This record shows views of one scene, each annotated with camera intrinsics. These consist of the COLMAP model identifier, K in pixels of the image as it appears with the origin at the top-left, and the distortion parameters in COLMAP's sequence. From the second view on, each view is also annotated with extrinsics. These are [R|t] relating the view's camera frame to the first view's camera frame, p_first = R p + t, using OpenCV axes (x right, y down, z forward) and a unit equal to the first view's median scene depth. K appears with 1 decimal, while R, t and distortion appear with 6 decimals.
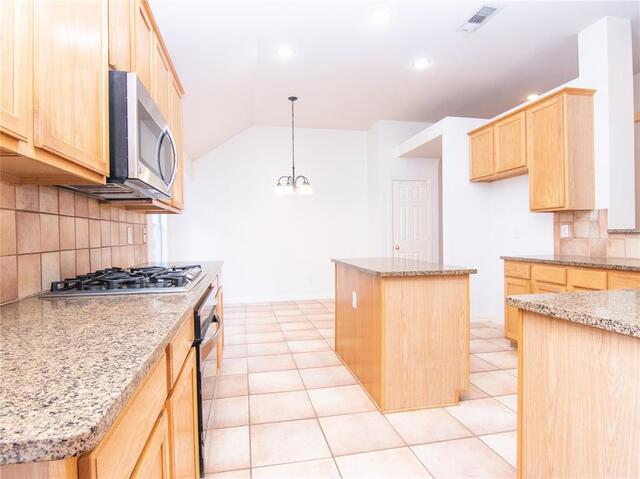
lens RADIAL K [[363.4, 0, 320.0], [0, 363.4, 239.5], [0, 0, 1]] dist [-0.003625, -0.017217]
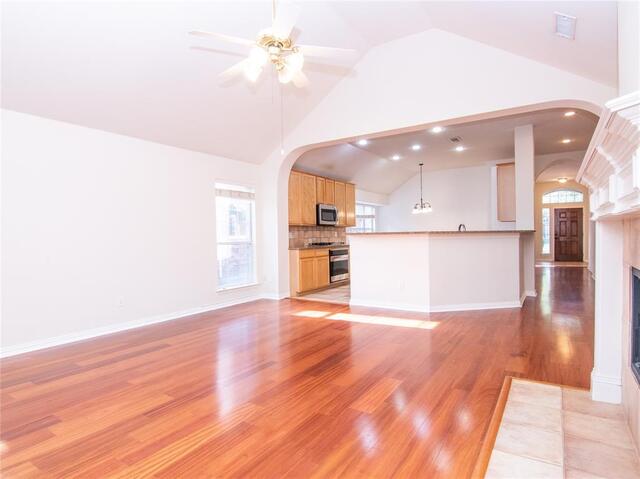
lens RADIAL K [[363.4, 0, 320.0], [0, 363.4, 239.5], [0, 0, 1]] dist [-0.003625, -0.017217]
pose [[0.712537, 0.010189, -0.701561, 1.329720], [-0.000831, 0.999906, 0.013678, -0.006024], [0.701634, -0.009163, 0.712478, -1.155410]]
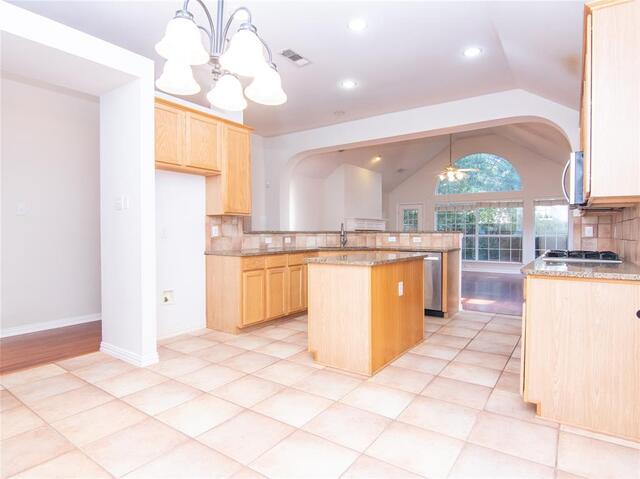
lens RADIAL K [[363.4, 0, 320.0], [0, 363.4, 239.5], [0, 0, 1]] dist [-0.003625, -0.017217]
pose [[-0.682403, -0.002269, 0.730972, -0.475144], [0.014907, 0.999744, 0.017020, -0.011803], [-0.730824, 0.022512, -0.682195, 1.632413]]
